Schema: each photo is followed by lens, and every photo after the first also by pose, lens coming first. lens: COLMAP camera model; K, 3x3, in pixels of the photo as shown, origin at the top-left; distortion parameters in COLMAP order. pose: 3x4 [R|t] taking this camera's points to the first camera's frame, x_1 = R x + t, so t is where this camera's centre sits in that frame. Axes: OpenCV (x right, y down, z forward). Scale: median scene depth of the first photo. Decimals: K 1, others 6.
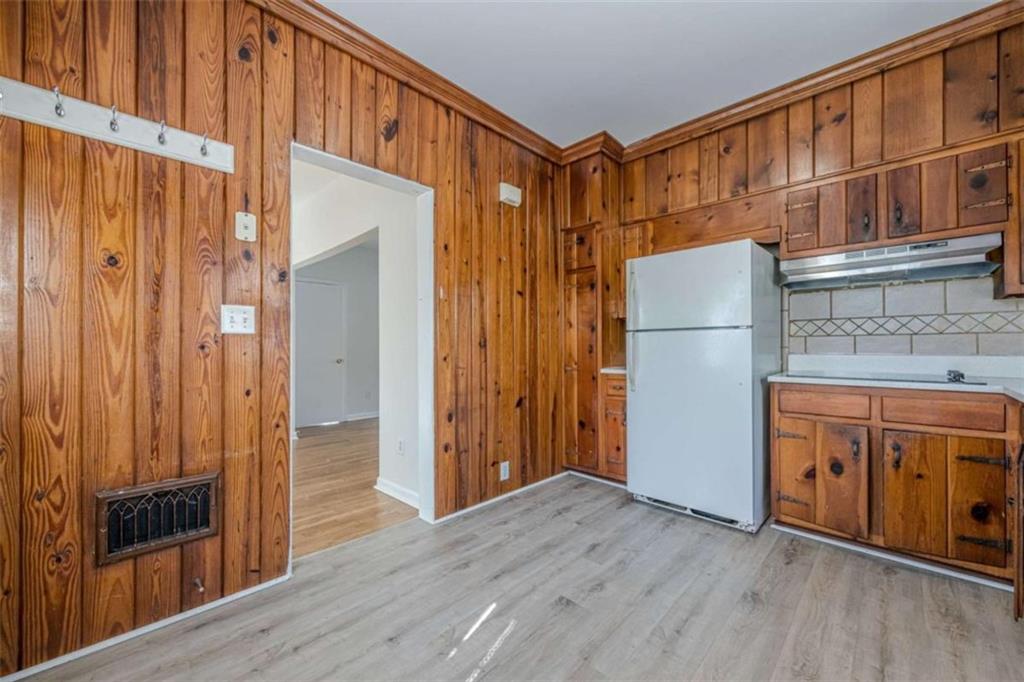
lens RADIAL K [[403.4, 0, 514.1], [0, 403.4, 345.4], [0, 0, 1]] dist [-0.000823, -0.000076]
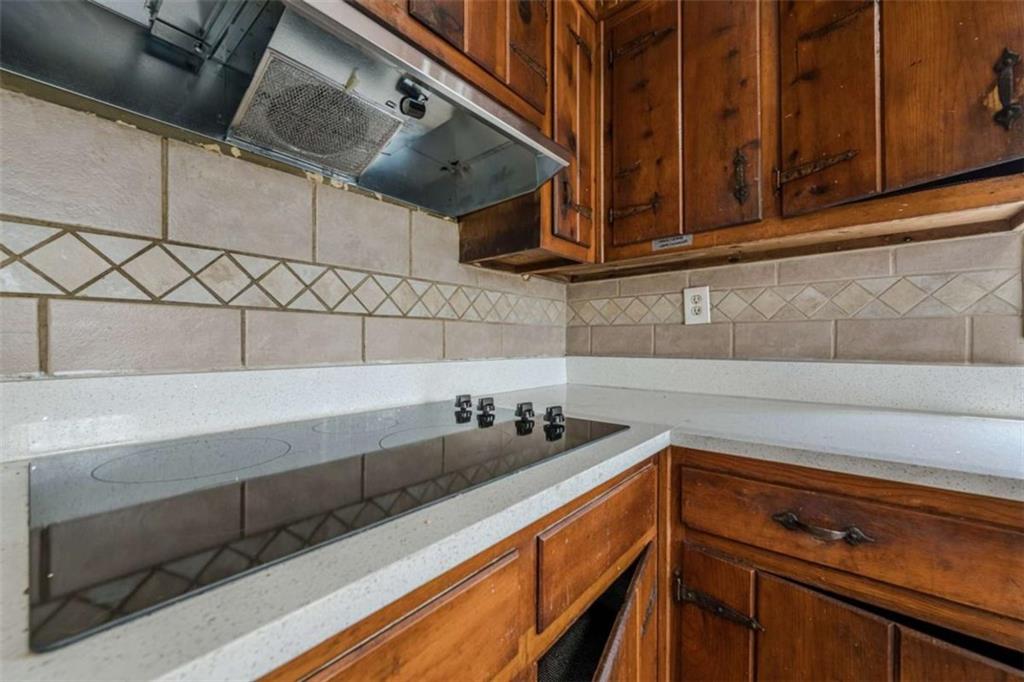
lens RADIAL K [[404.0, 0, 515.3], [0, 404.0, 341.2], [0, 0, 1]] dist [0.000403, 0.000304]
pose [[-0.076041, 0.011186, 0.997042, 0.573894], [-0.004382, 0.999924, -0.011552, 0.003863], [-0.997095, -0.005248, -0.075987, 0.902328]]
